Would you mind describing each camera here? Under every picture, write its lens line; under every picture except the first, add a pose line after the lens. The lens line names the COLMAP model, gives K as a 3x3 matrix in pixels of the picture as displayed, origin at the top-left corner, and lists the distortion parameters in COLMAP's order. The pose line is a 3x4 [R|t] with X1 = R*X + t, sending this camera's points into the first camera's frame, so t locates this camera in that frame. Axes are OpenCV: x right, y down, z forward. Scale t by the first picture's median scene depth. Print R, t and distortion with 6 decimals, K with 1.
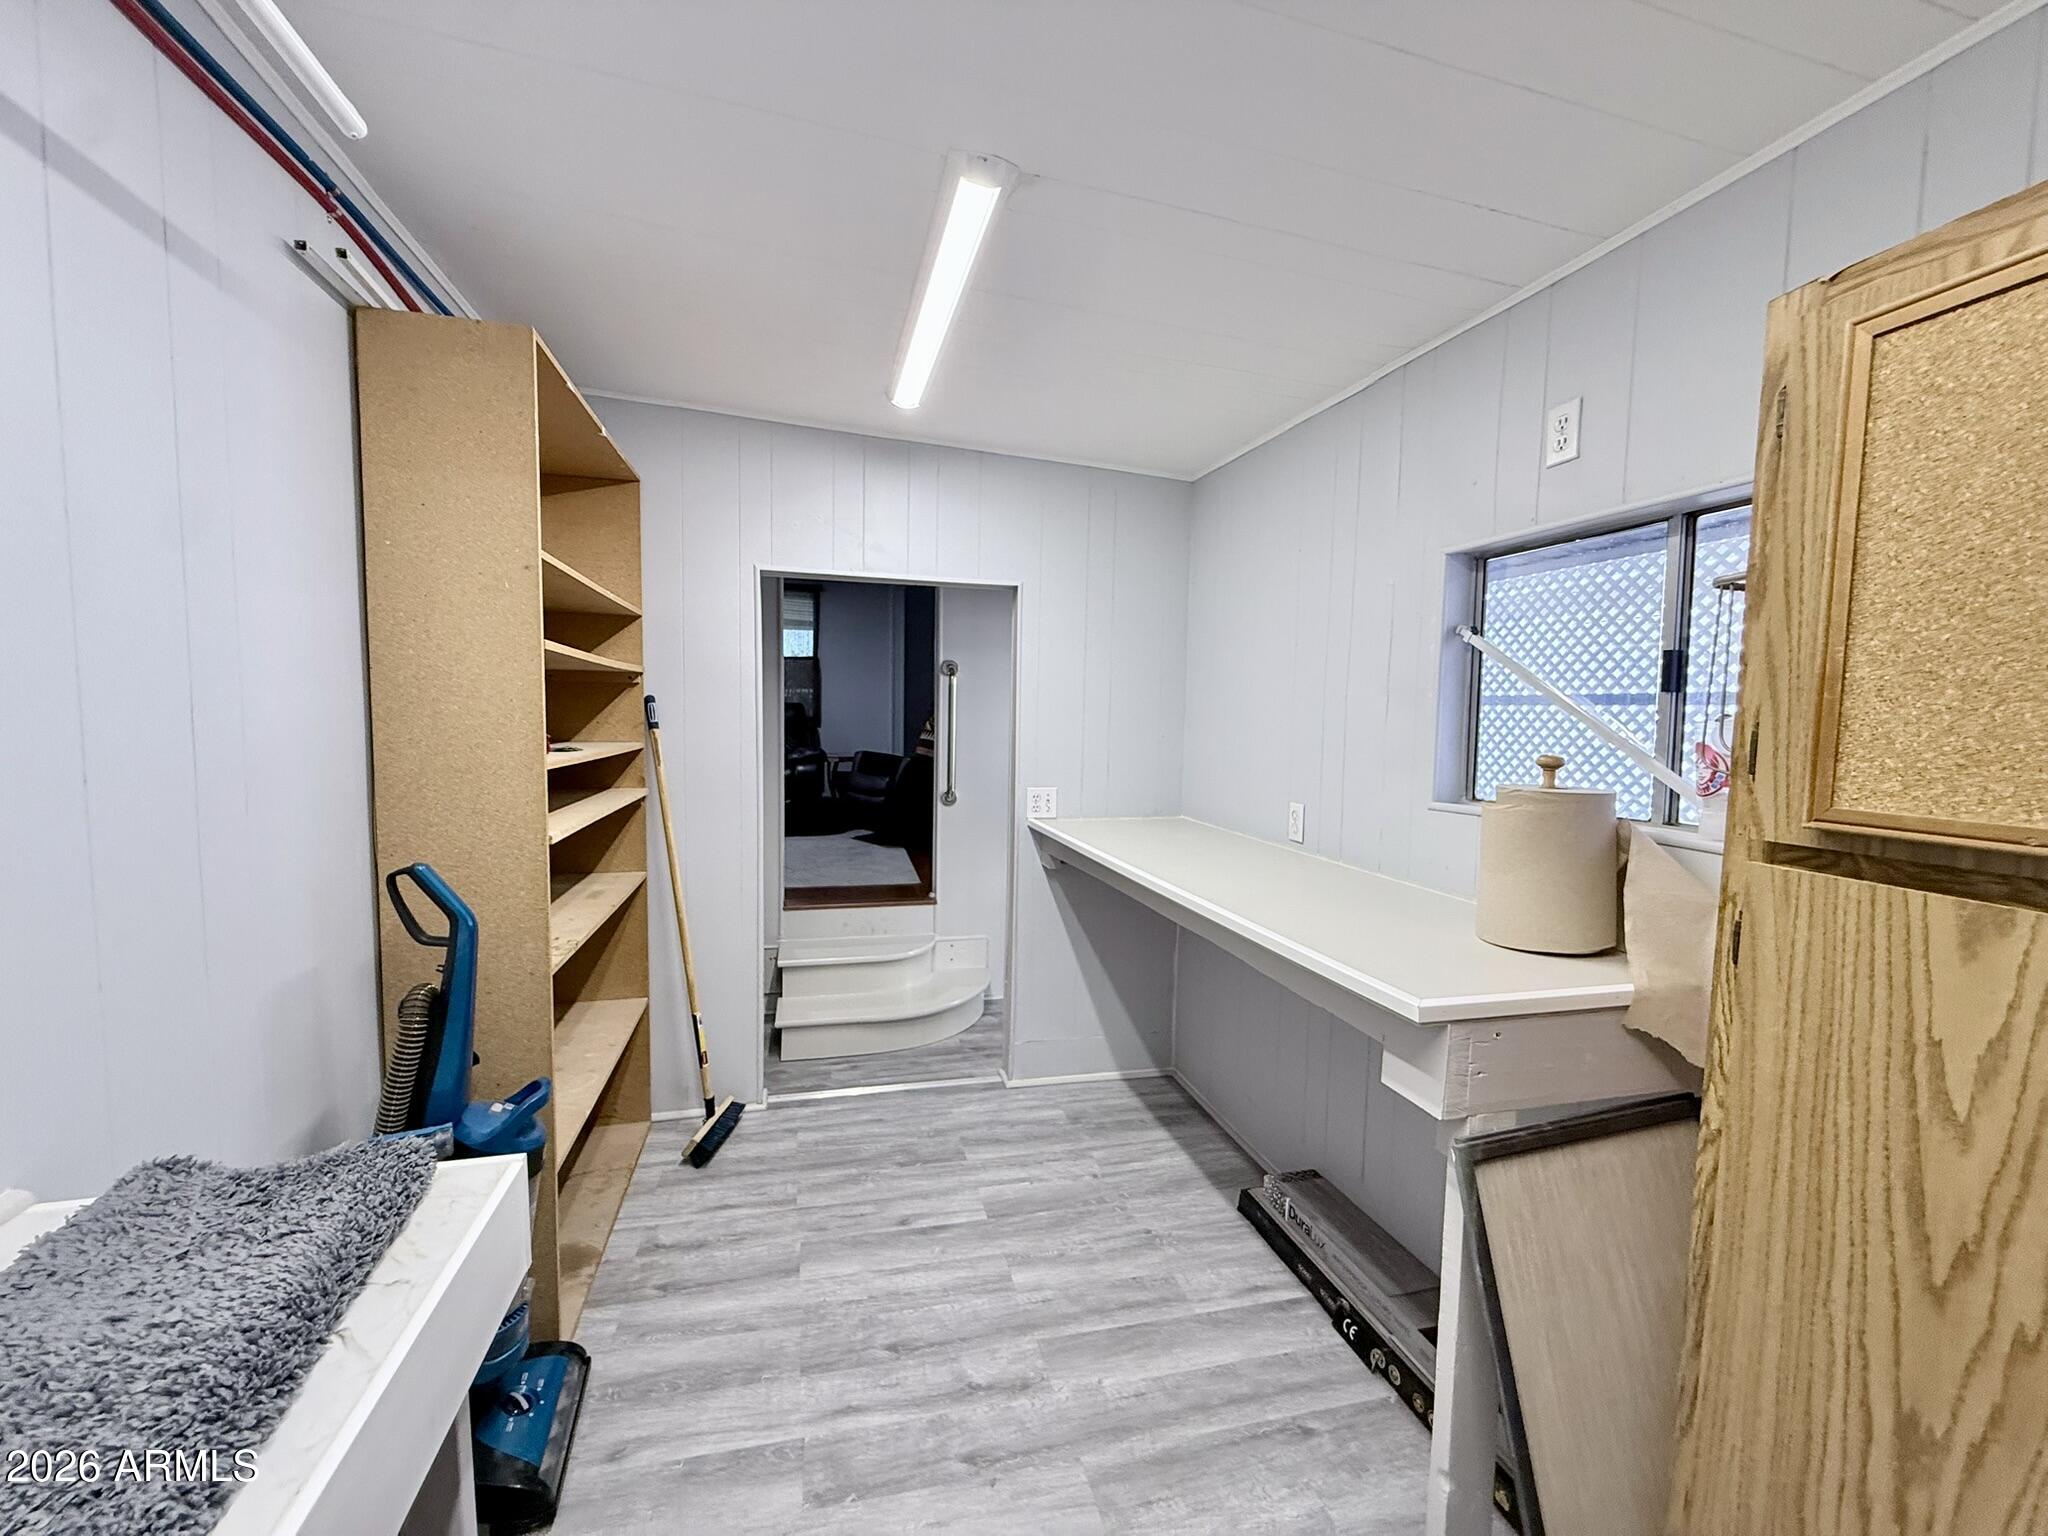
lens RADIAL K [[816.2, 0, 1021.9], [0, 816.2, 769.7], [0, 0, 1]] dist [0.000245, -0.000281]
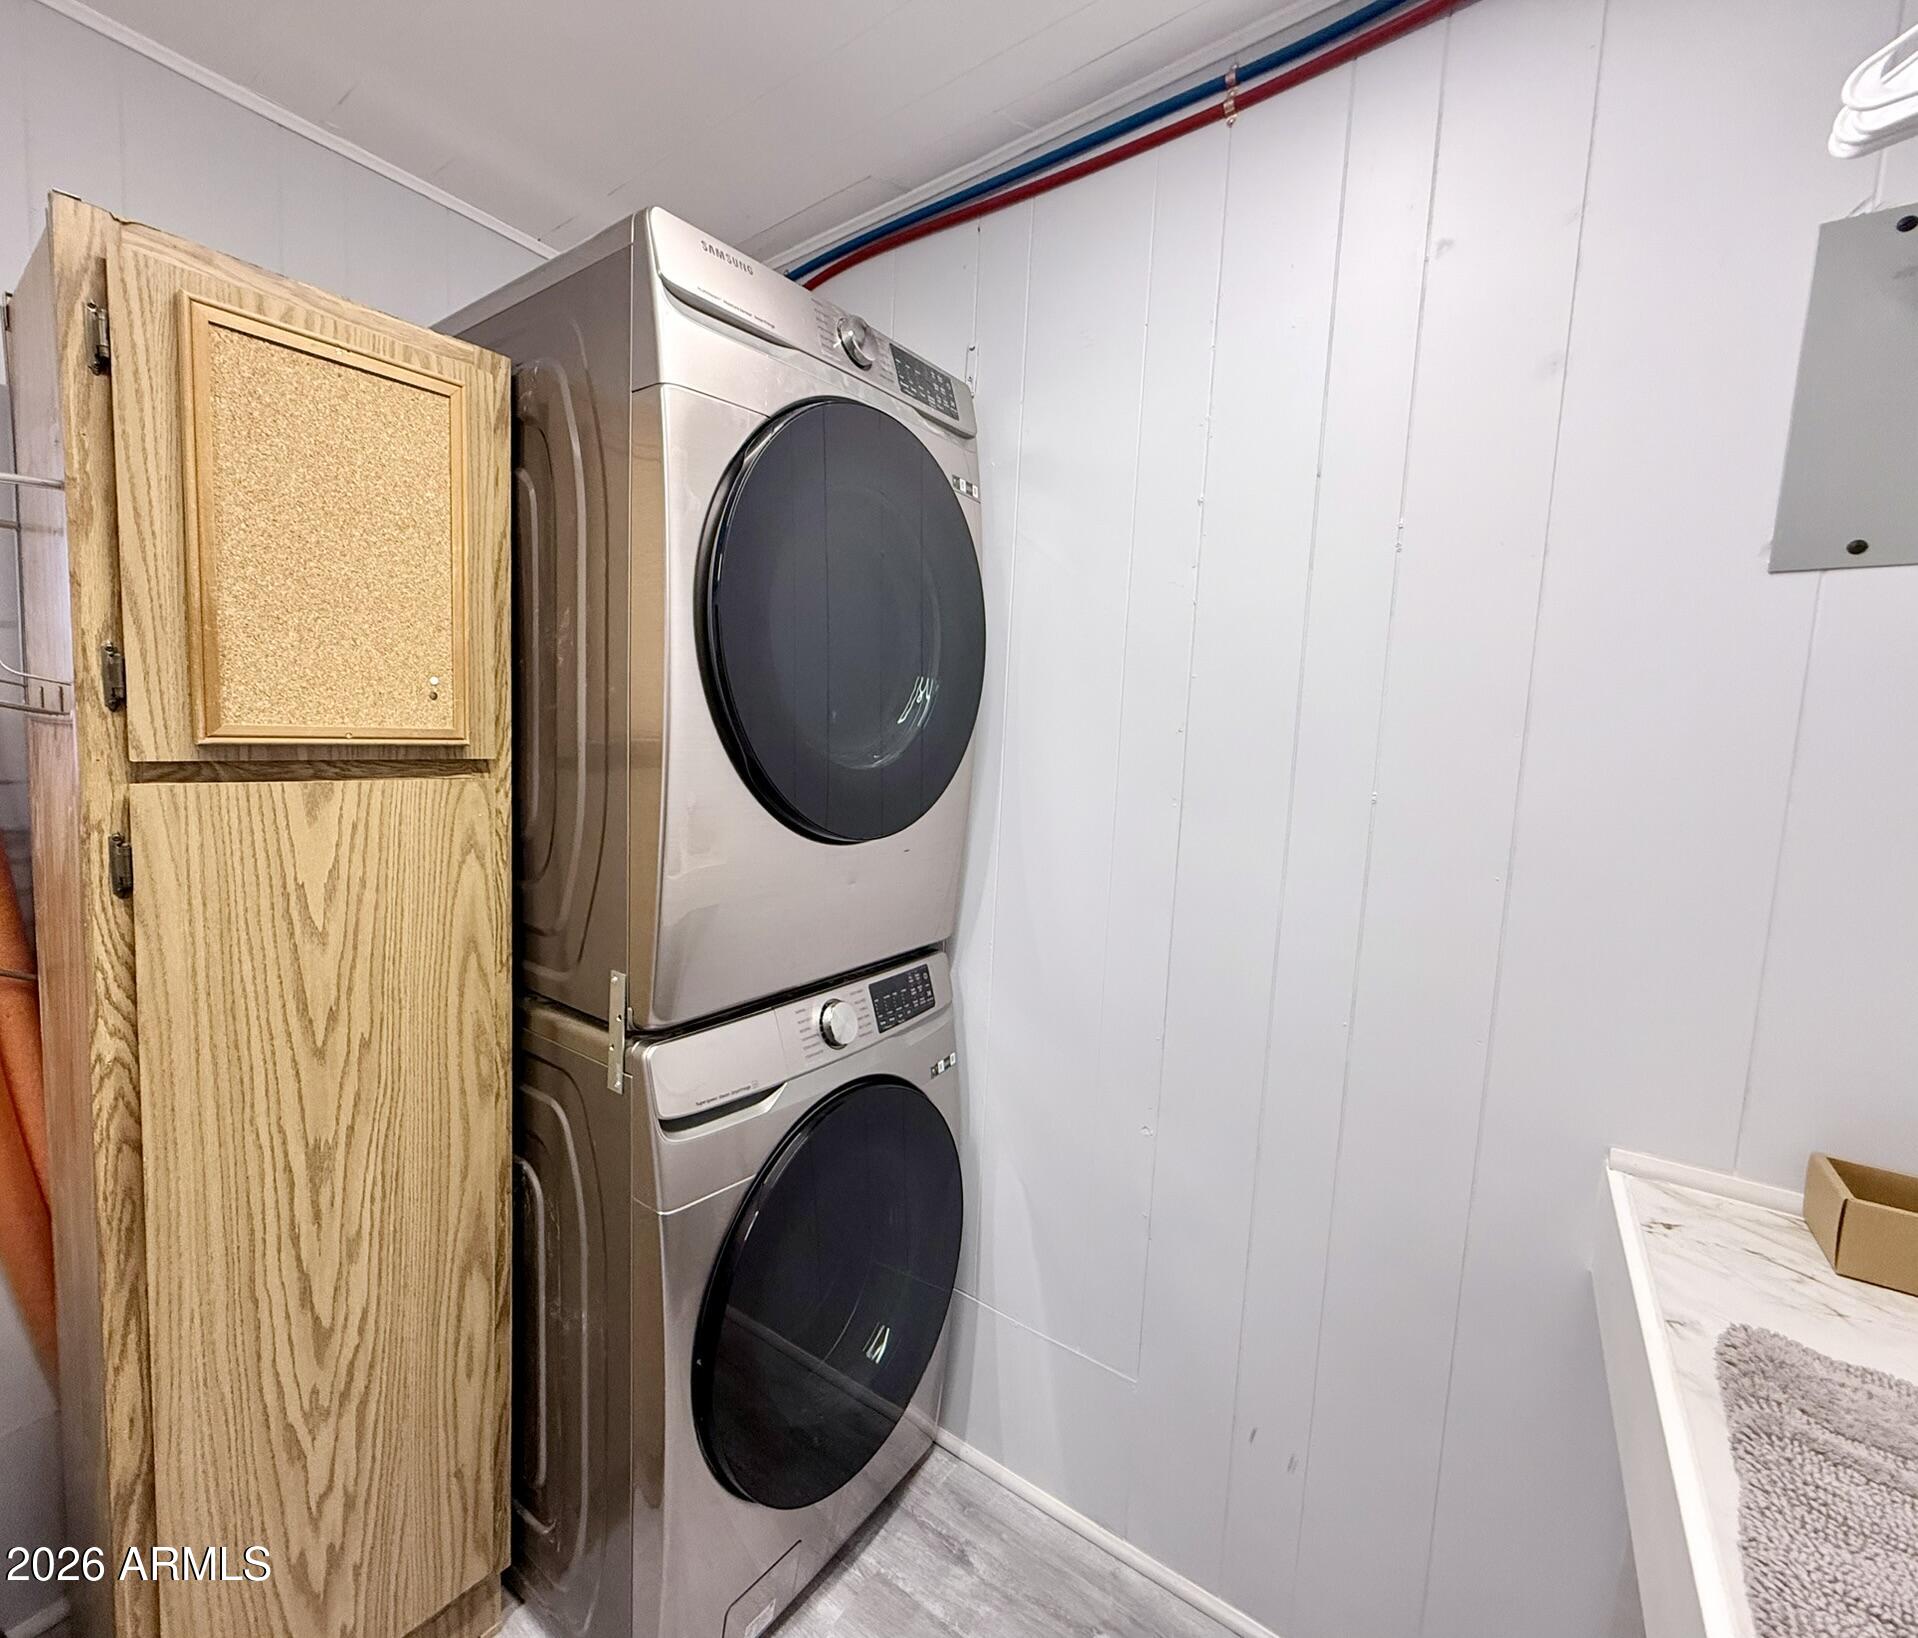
lens RADIAL K [[904.5, 0, 821.5], [0, 904.5, 816.4], [0, 0, 1]] dist [0.000289, 0.000290]
pose [[-0.597290, -0.123703, 0.792428, -0.577510], [0.006513, 0.987253, 0.159025, -0.024732], [-0.801999, 0.100145, -0.588871, 1.063079]]
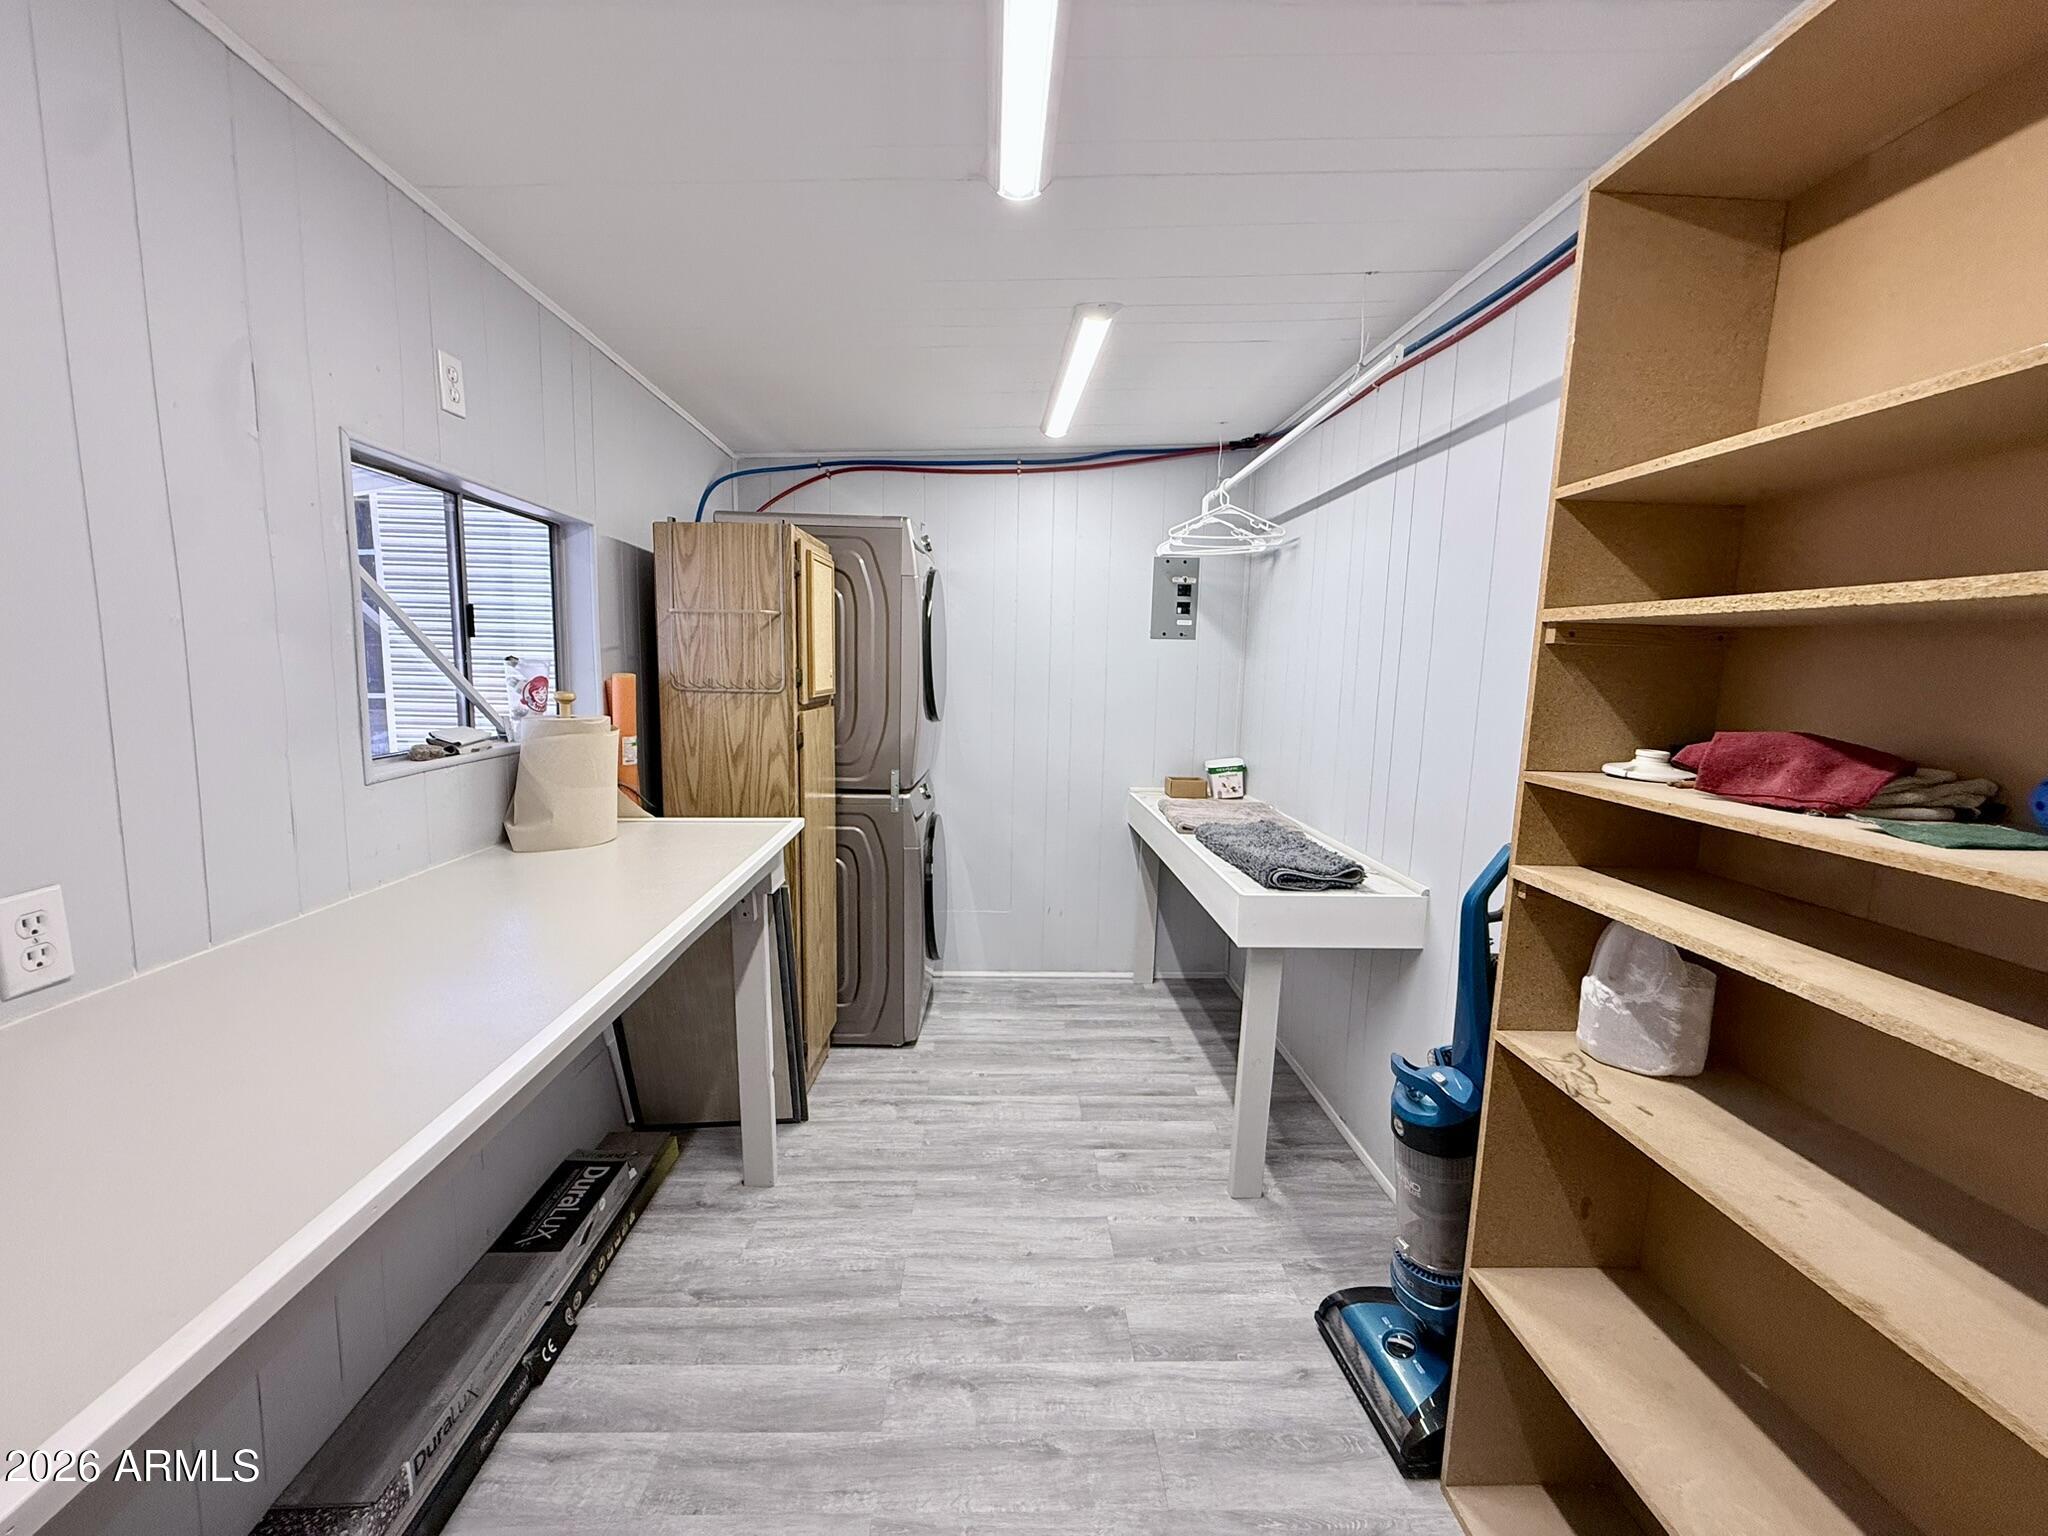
lens RADIAL K [[816.2, 0, 1021.9], [0, 816.2, 769.7], [0, 0, 1]] dist [0.000245, -0.000281]
pose [[-0.975049, -0.067947, 0.211336, -0.633930], [-0.024627, 0.979238, 0.201214, -0.339160], [-0.220621, 0.190989, -0.956478, 4.107382]]
